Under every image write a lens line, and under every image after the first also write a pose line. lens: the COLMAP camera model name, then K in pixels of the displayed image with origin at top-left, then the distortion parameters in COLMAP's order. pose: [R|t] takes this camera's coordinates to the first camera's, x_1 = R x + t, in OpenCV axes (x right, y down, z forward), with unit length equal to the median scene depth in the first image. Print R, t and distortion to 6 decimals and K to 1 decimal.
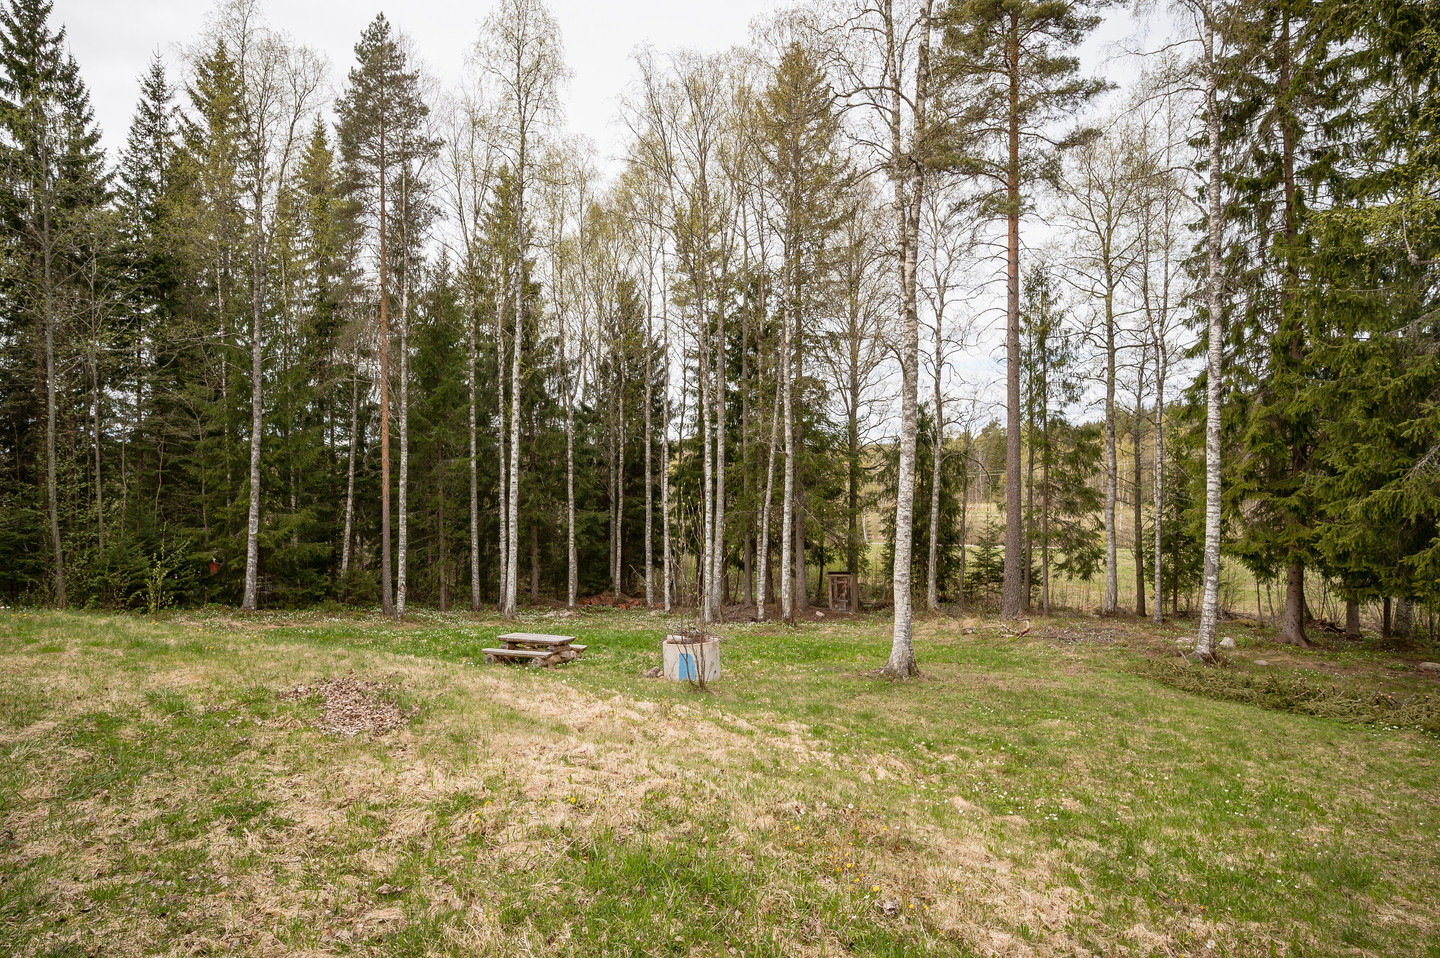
lens RADIAL K [[796.1, 0, 717.9], [0, 796.1, 479.6], [0, 0, 1]] dist [-0.000223, 0.000699]
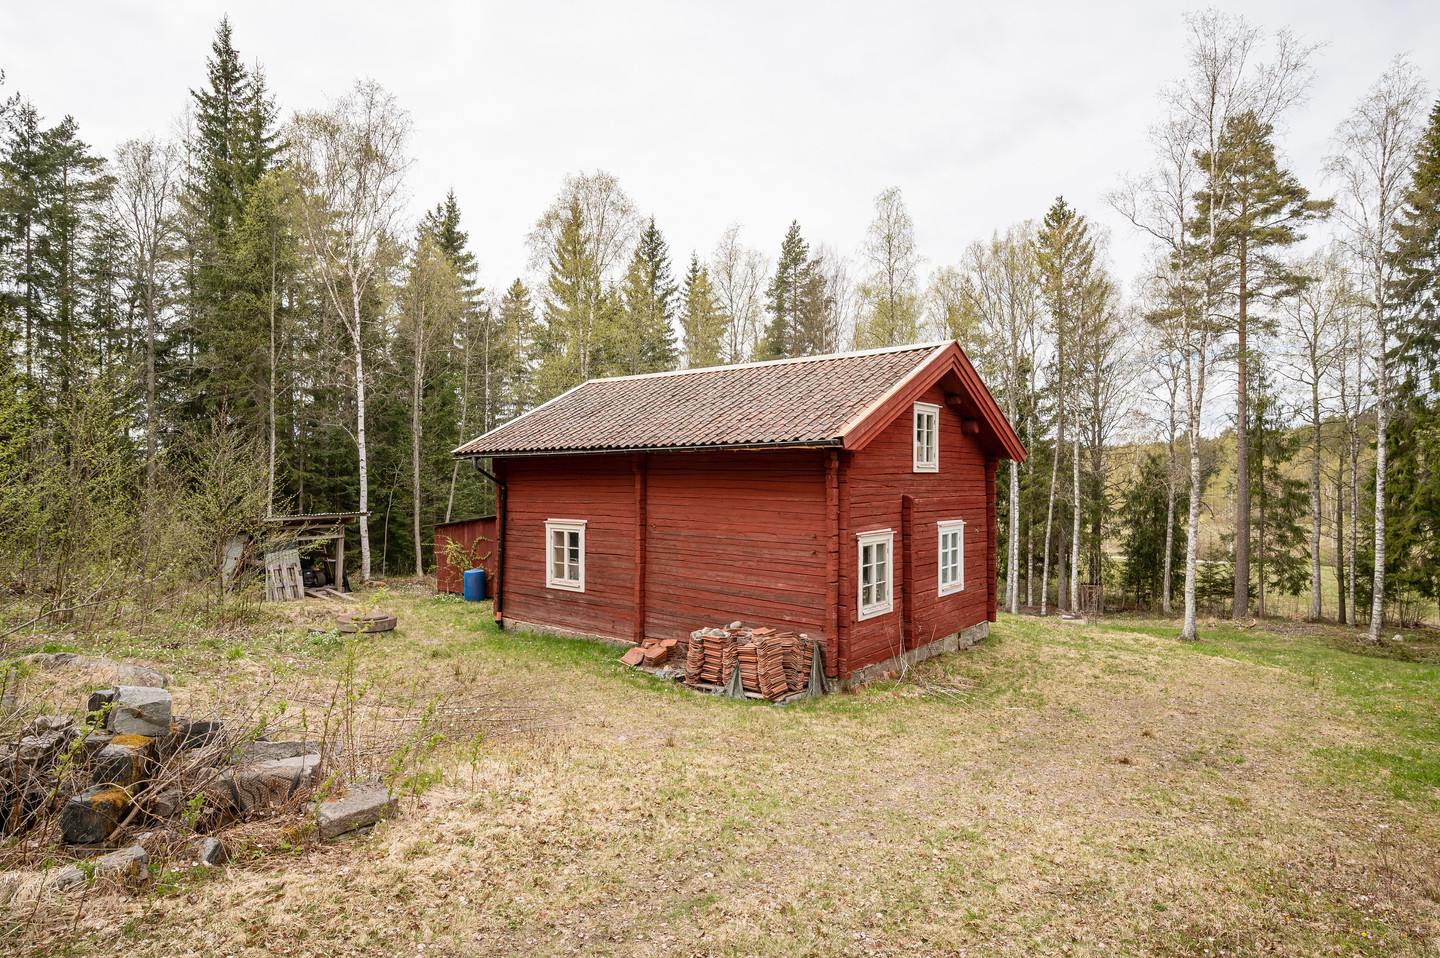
lens RADIAL K [[796.1, 0, 723.2], [0, 796.1, 480.1], [0, 0, 1]] dist [-0.000223, 0.000699]
pose [[0.982070, 0.004848, -0.188453, -0.219300], [-0.005248, 0.999985, -0.001626, -0.057090], [0.188443, 0.002586, 0.982081, -0.471213]]
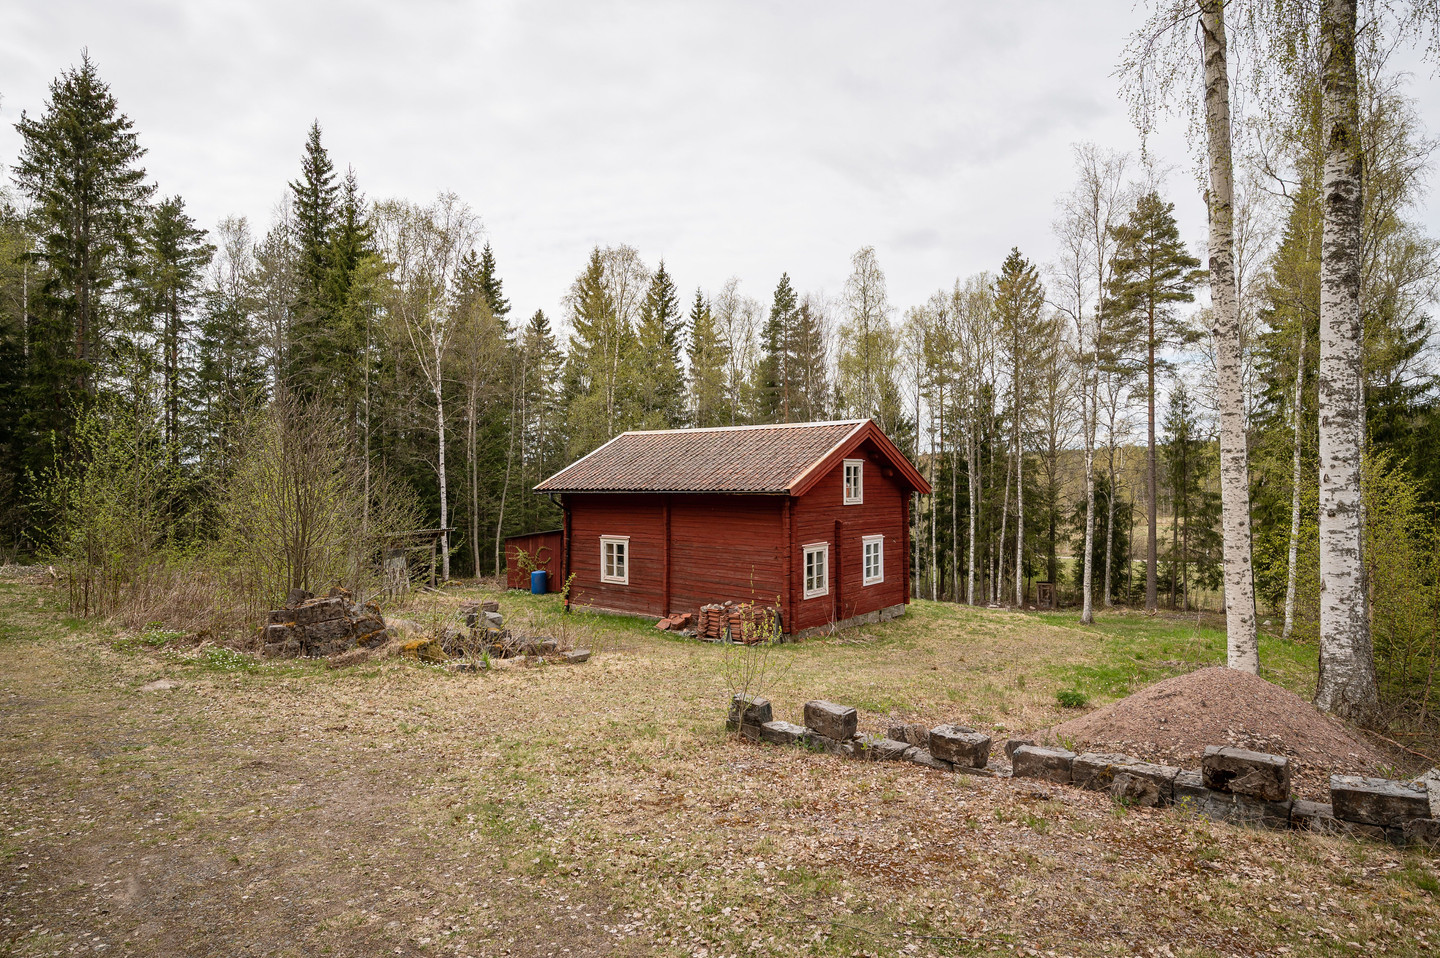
lens RADIAL K [[796.1, 0, 733.2], [0, 796.1, 476.2], [0, 0, 1]] dist [-0.000223, 0.000699]
pose [[0.983226, -0.001993, -0.182381, -0.171732], [-0.000090, 0.999935, -0.011412, -0.077707], [0.182392, 0.011237, 0.983162, -0.686862]]
